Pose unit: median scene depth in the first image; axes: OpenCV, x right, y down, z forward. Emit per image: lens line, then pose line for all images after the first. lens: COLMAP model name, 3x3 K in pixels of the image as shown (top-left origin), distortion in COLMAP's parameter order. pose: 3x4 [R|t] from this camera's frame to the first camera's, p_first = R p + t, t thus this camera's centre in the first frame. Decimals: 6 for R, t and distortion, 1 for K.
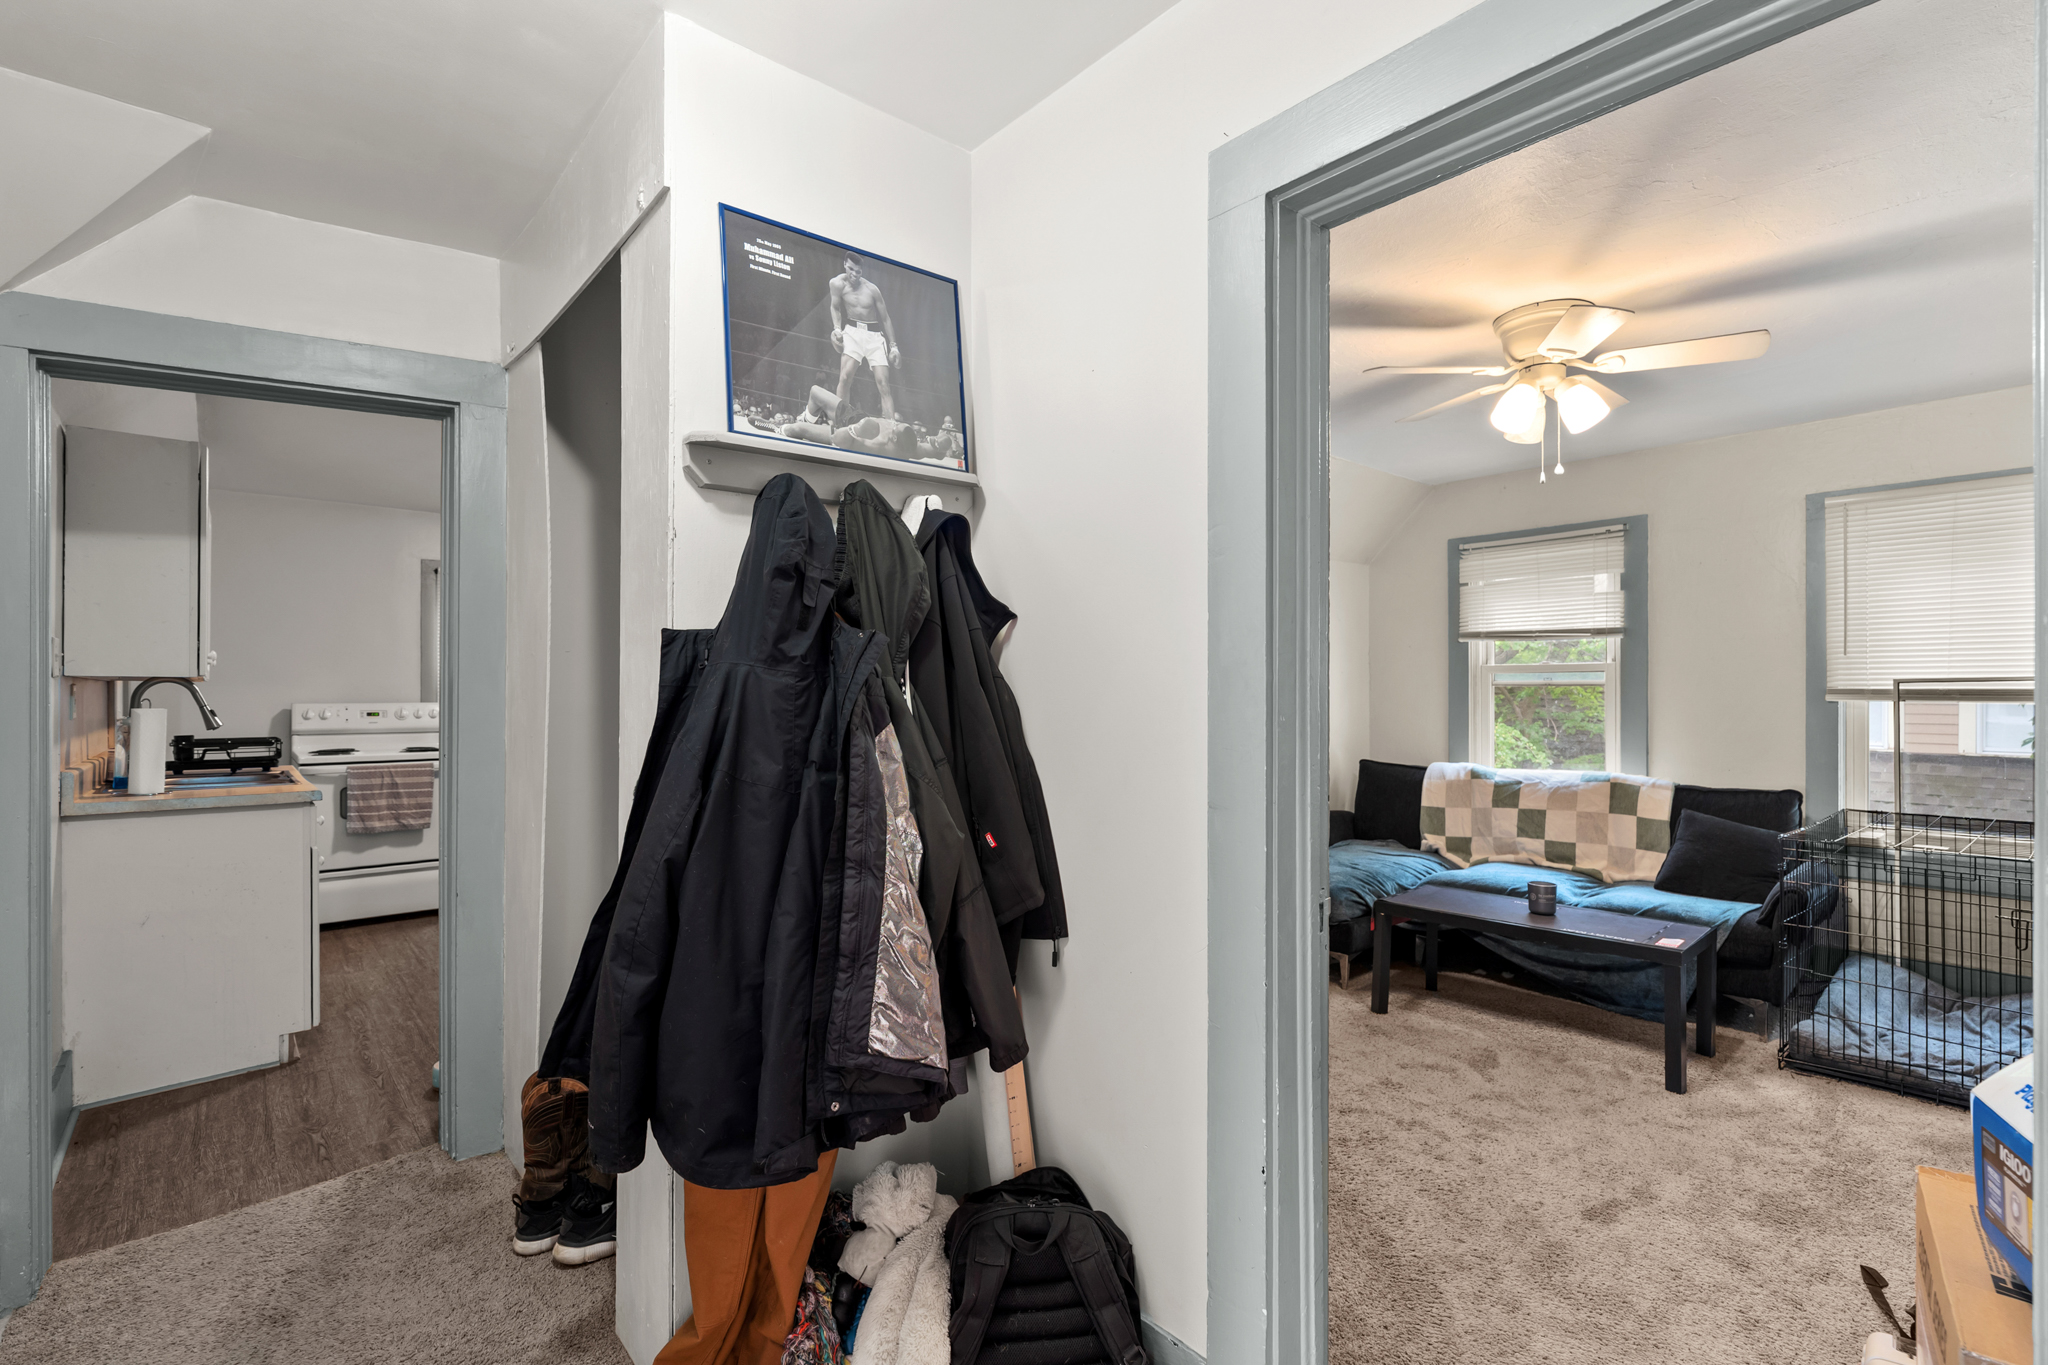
lens RADIAL K [[950.4, 0, 1024.0], [0, 950.4, 682.5], [0, 0, 1]] dist [0.000249, 0.000112]
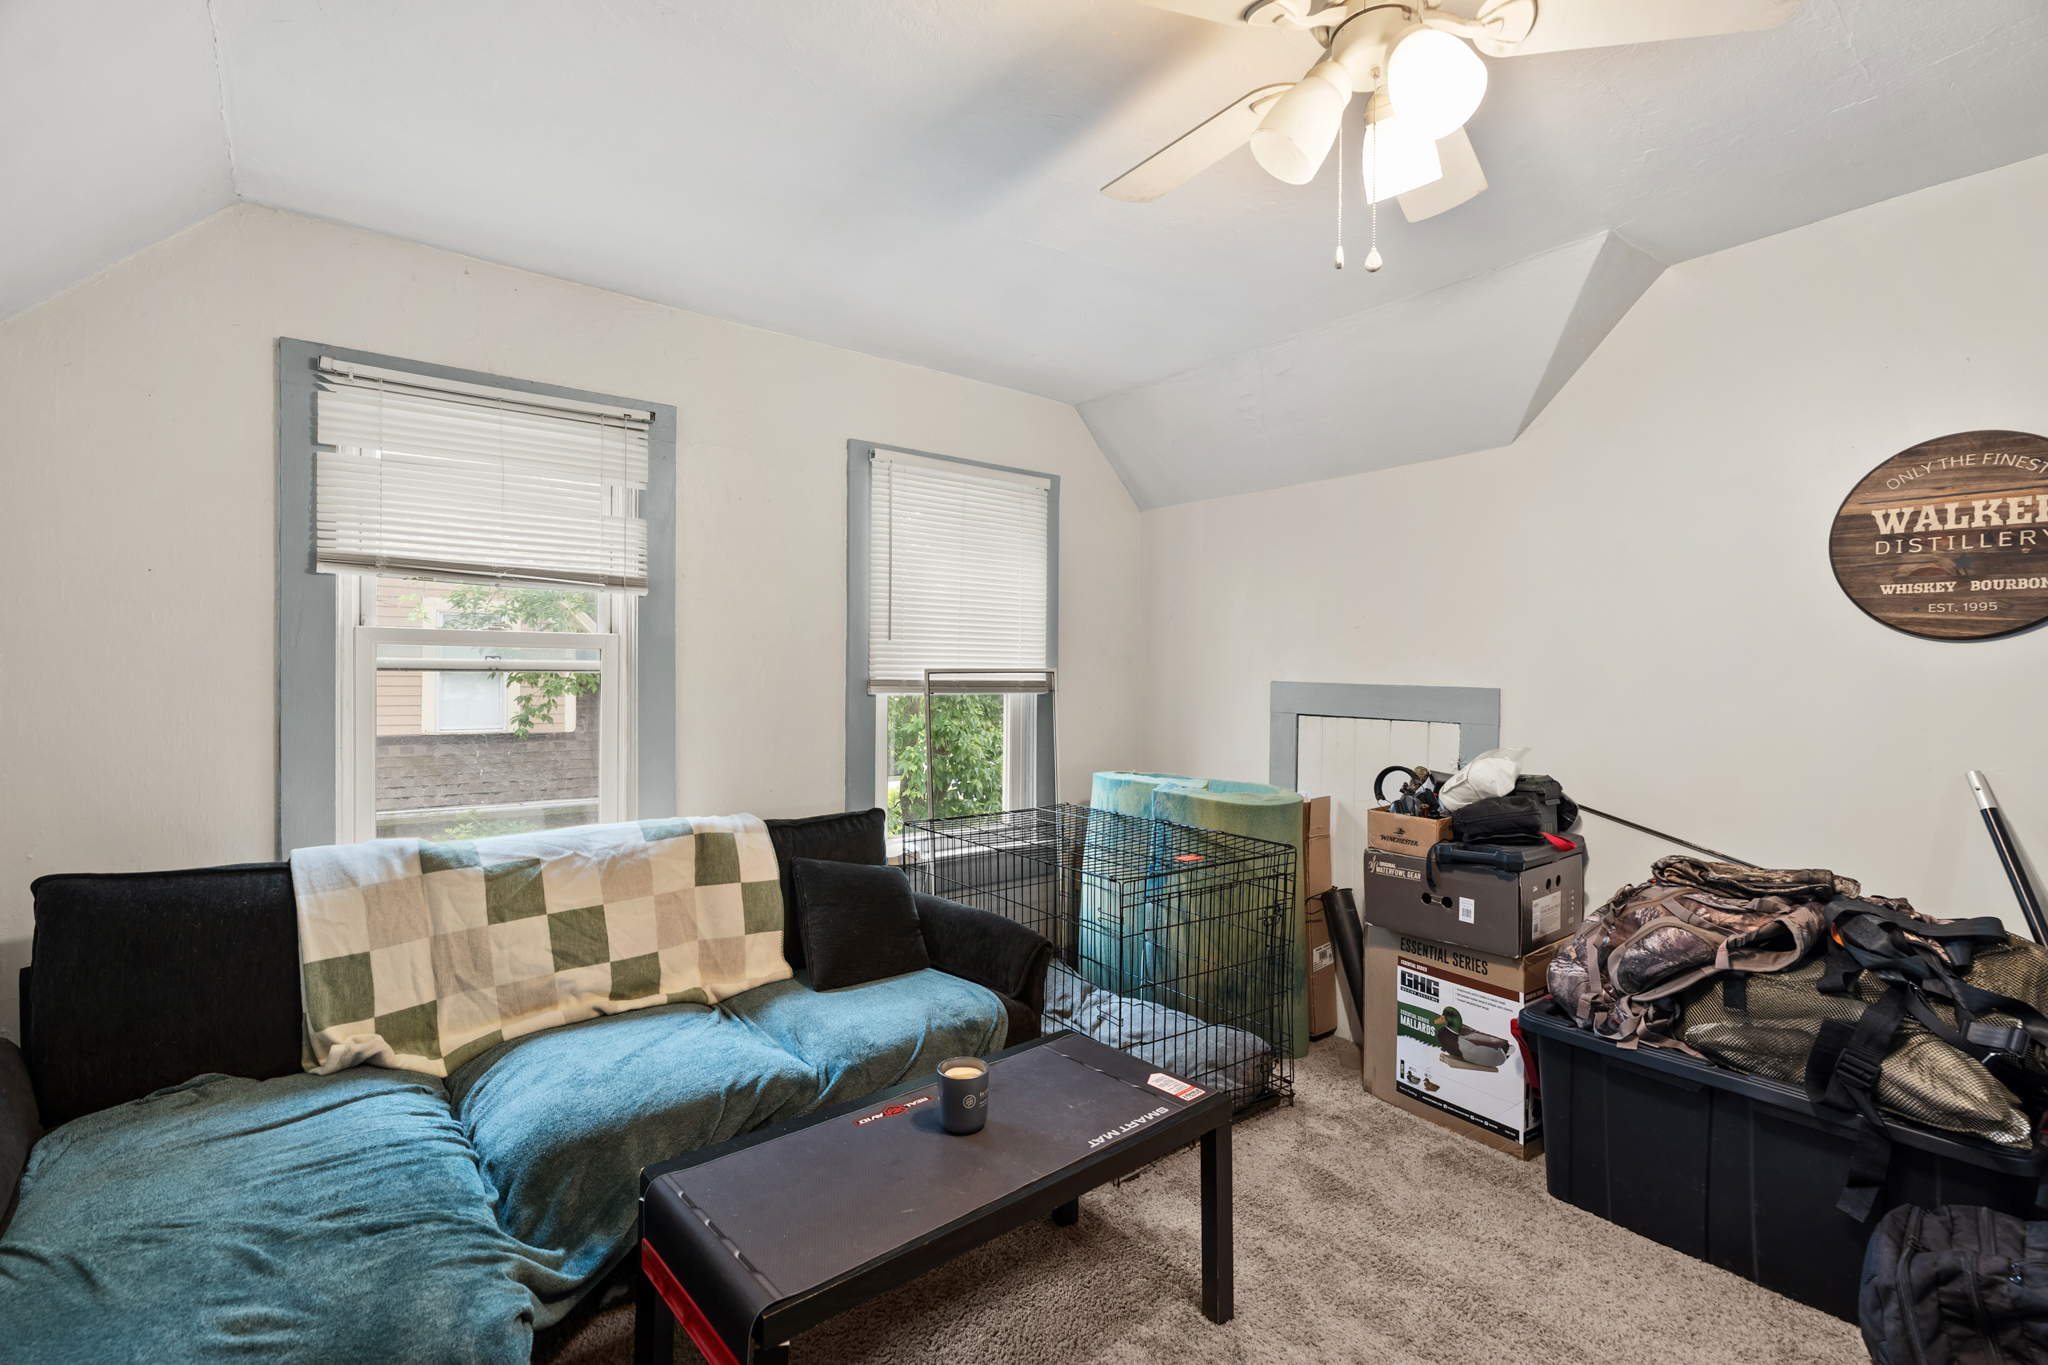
lens RADIAL K [[929.1, 0, 1024.0], [0, 929.1, 682.5], [0, 0, 1]] dist [-0.002152, -0.000183]
pose [[0.049400, -0.007064, 0.998754, 0.037786], [-0.017907, 0.999808, 0.007957, 0.000343], [-0.998619, -0.018278, 0.049264, 0.714603]]
